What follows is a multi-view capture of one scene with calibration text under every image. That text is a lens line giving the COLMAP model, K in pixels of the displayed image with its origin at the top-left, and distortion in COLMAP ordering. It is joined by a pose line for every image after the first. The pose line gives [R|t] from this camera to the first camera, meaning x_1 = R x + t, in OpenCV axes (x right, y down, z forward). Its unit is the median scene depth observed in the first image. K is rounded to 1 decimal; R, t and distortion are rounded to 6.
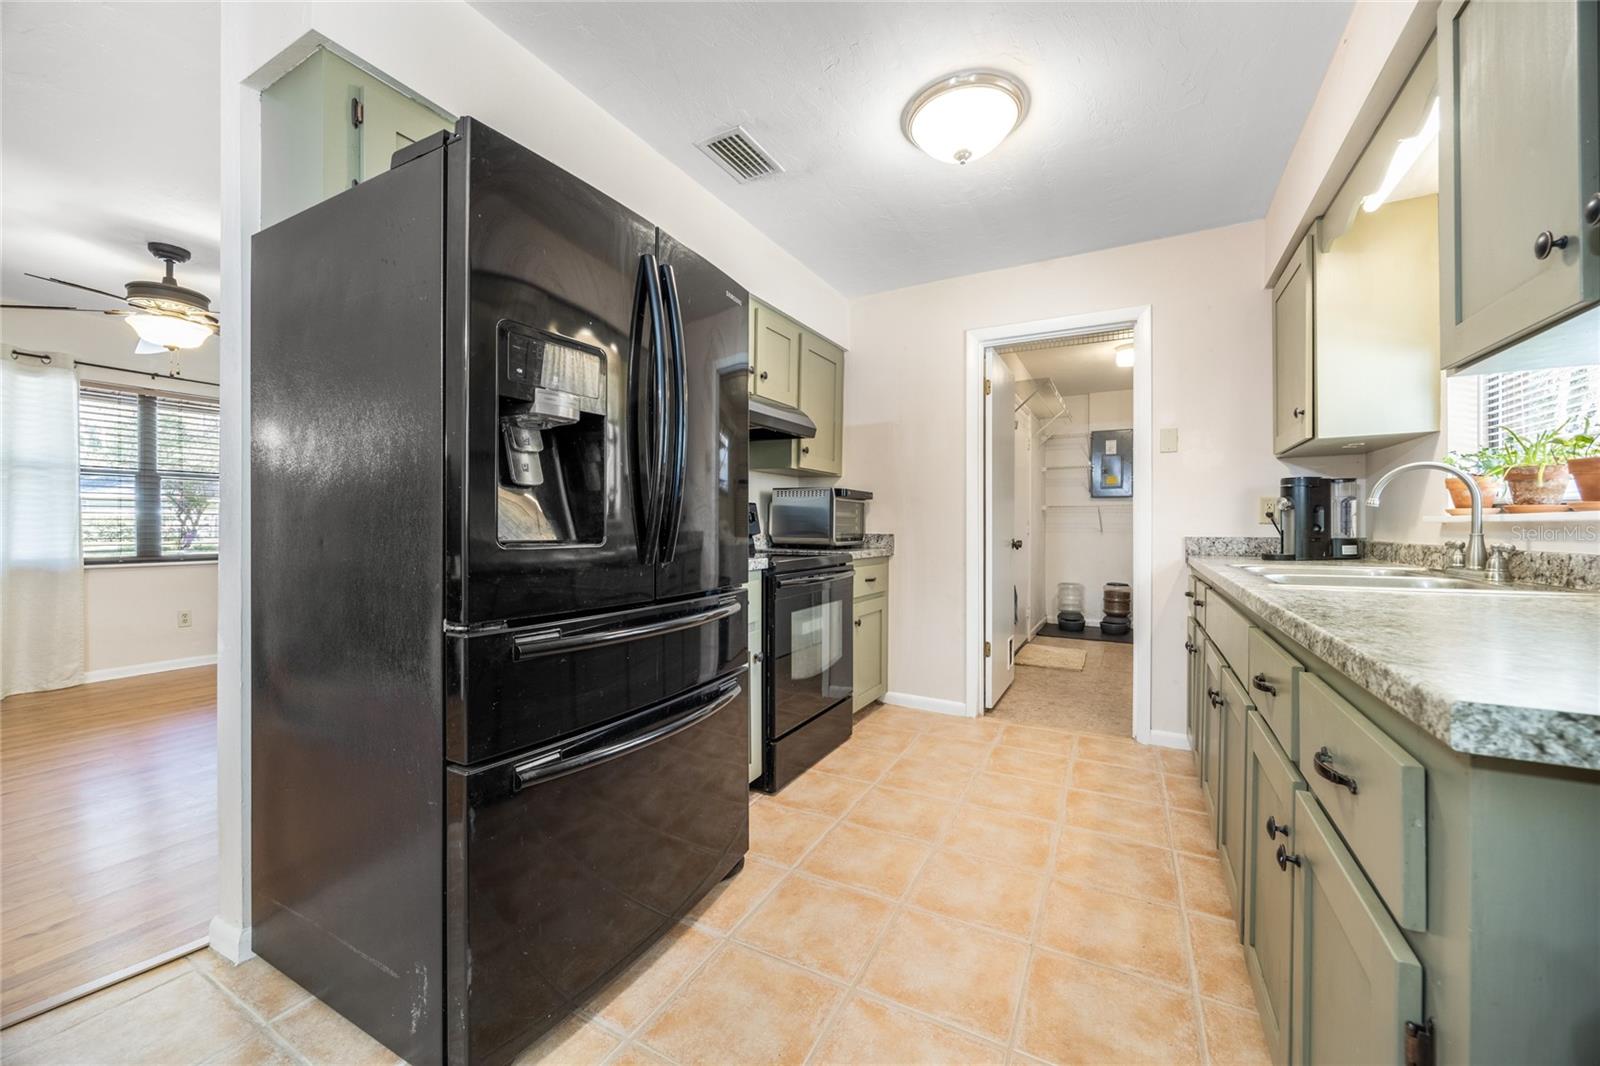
lens RADIAL K [[608.5, 0, 799.9], [0, 608.5, 528.3], [0, 0, 1]] dist [-0.005781, 0.000937]
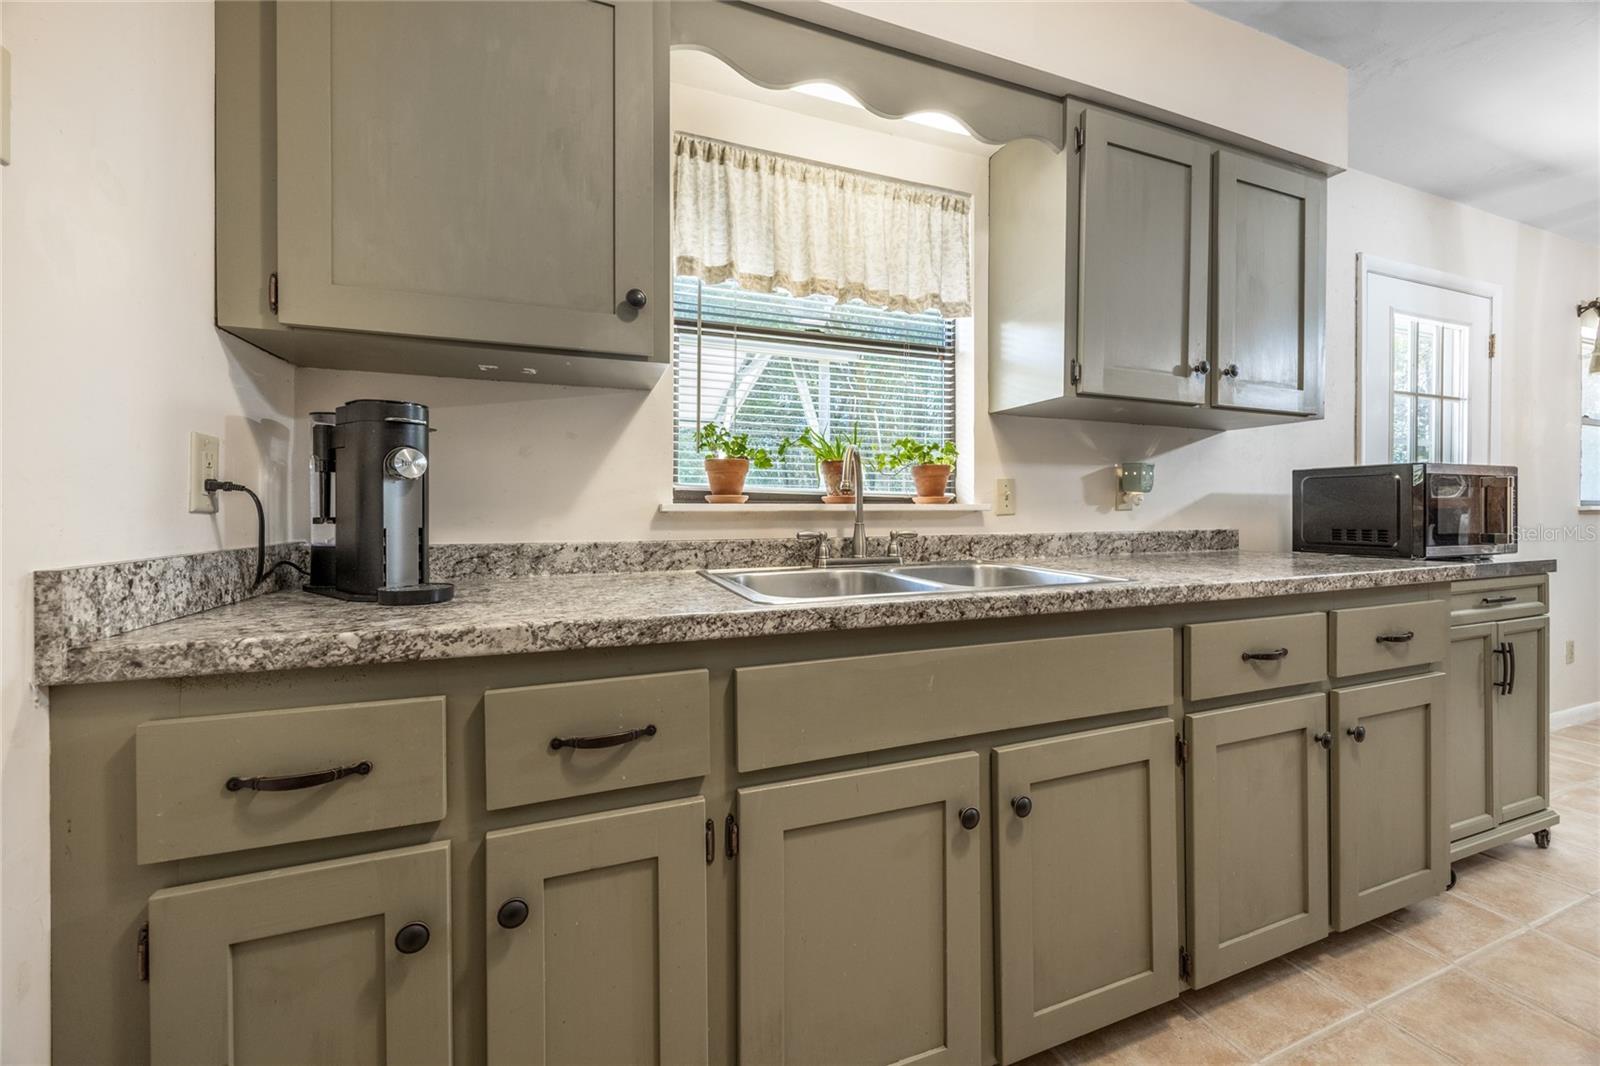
lens RADIAL K [[608.5, 0, 807.6], [0, 608.5, 512.4], [0, 0, 1]] dist [-0.005781, 0.000937]
pose [[-0.757642, 0.002877, 0.652664, 0.321819], [0.005471, 0.999983, 0.001943, -0.006916], [-0.652647, 0.005042, -0.757645, 1.141993]]
